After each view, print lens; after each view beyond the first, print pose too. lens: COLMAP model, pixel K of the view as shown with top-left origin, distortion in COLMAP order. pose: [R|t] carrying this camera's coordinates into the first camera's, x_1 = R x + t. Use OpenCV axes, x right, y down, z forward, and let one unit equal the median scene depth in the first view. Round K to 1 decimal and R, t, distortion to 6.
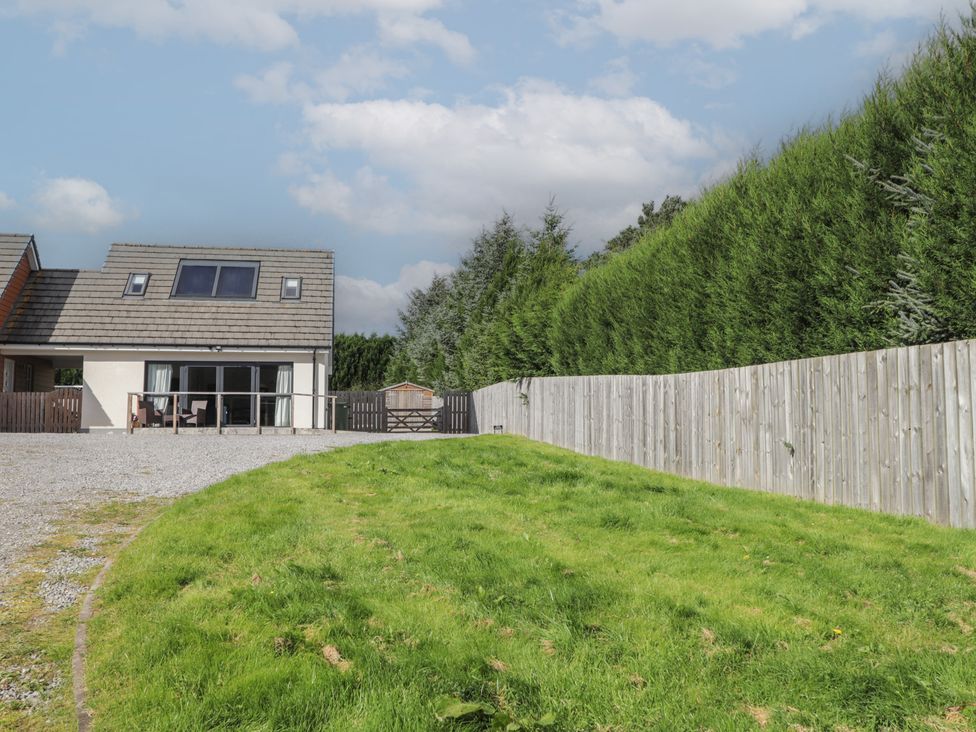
lens RADIAL K [[876.4, 0, 494.4], [0, 876.4, 367.7], [0, 0, 1]] dist [0.016116, -0.006397]
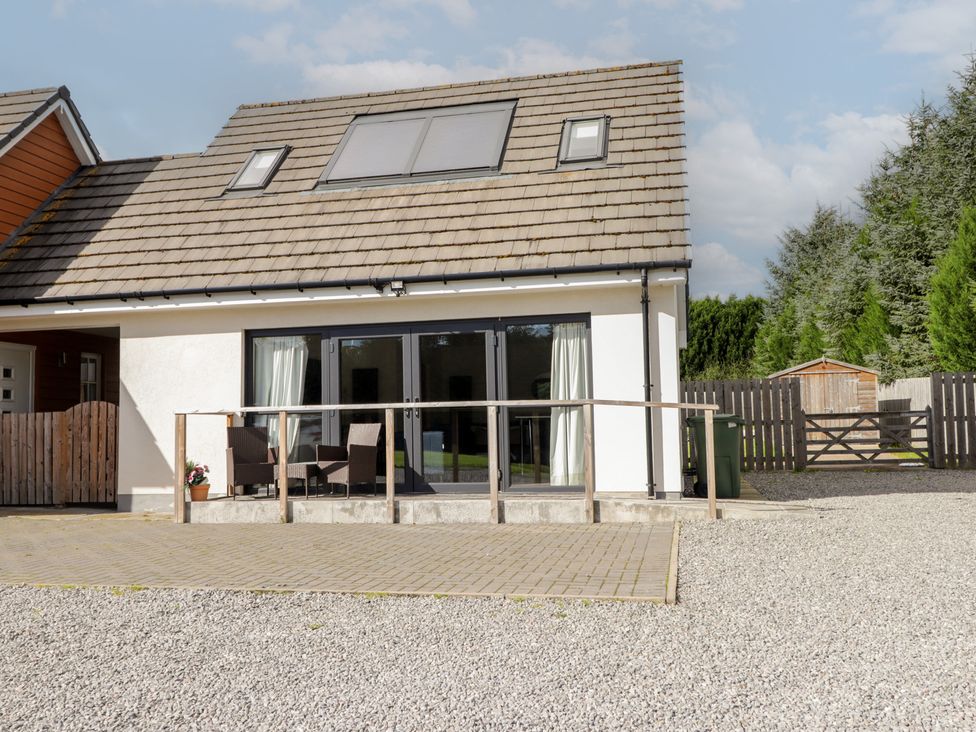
lens RADIAL K [[876.4, 0, 493.7], [0, 876.4, 364.5], [0, 0, 1]] dist [0.016116, -0.006397]
pose [[0.925863, -0.041546, -0.375568, -0.128455], [0.047487, 0.998850, 0.006574, 0.010793], [0.374863, -0.023921, 0.926772, 0.639923]]
